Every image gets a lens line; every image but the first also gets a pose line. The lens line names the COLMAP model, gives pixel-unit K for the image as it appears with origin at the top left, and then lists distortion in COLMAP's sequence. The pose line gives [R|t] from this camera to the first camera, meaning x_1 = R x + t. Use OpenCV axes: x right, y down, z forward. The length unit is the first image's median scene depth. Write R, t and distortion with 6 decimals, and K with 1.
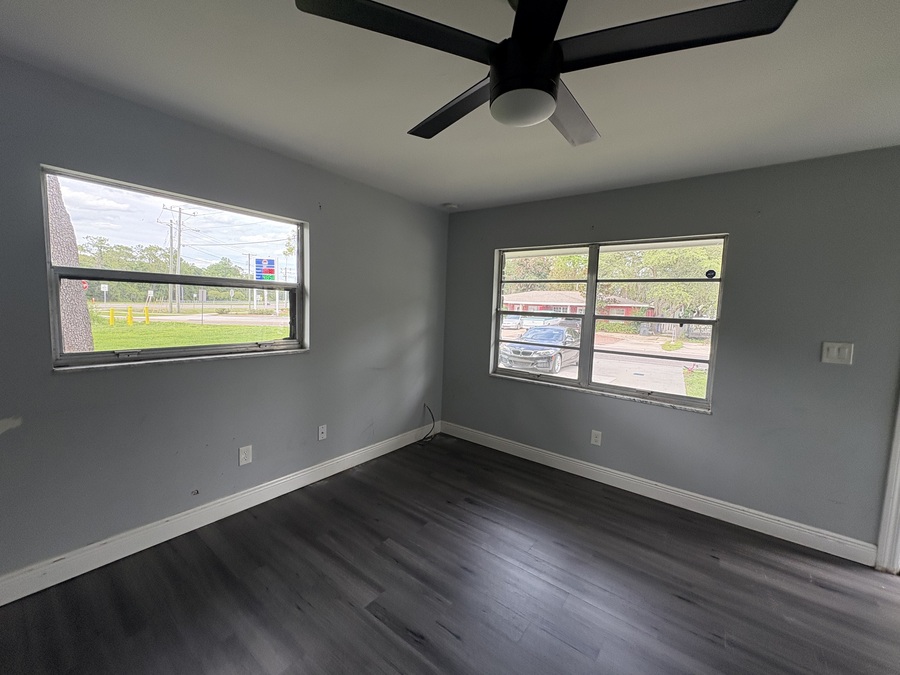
lens RADIAL K [[361.0, 0, 450.3], [0, 361.0, 336.2], [0, 0, 1]] dist [0.000930, 0.000226]
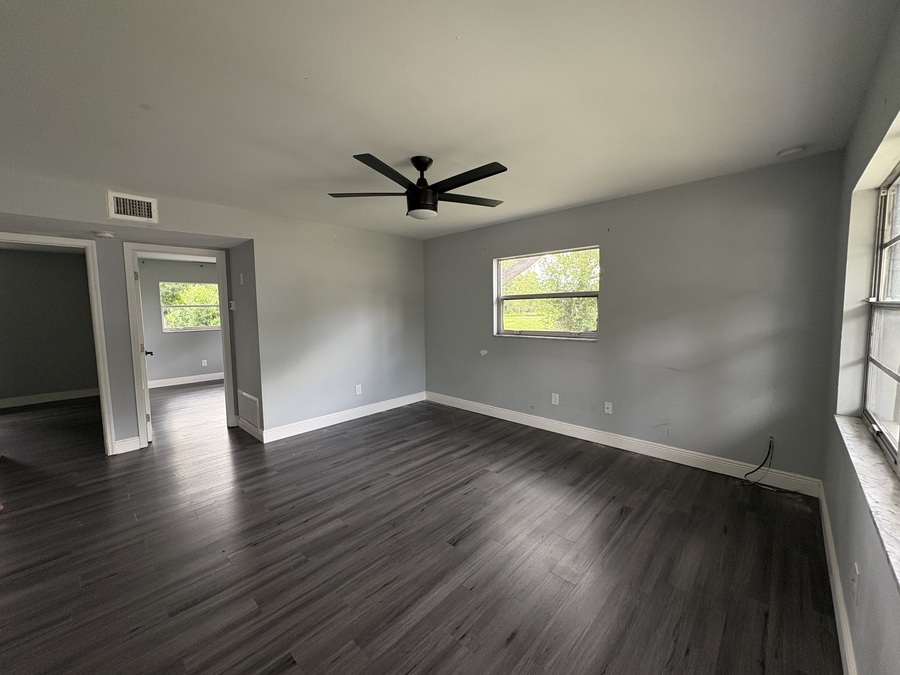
lens RADIAL K [[361.0, 0, 450.3], [0, 361.0, 336.2], [0, 0, 1]] dist [0.000930, 0.000226]
pose [[-0.100787, 0.036057, -0.994254, 1.023666], [-0.082160, 0.995628, 0.044435, 0.011562], [0.991510, 0.086166, -0.097384, 0.618823]]
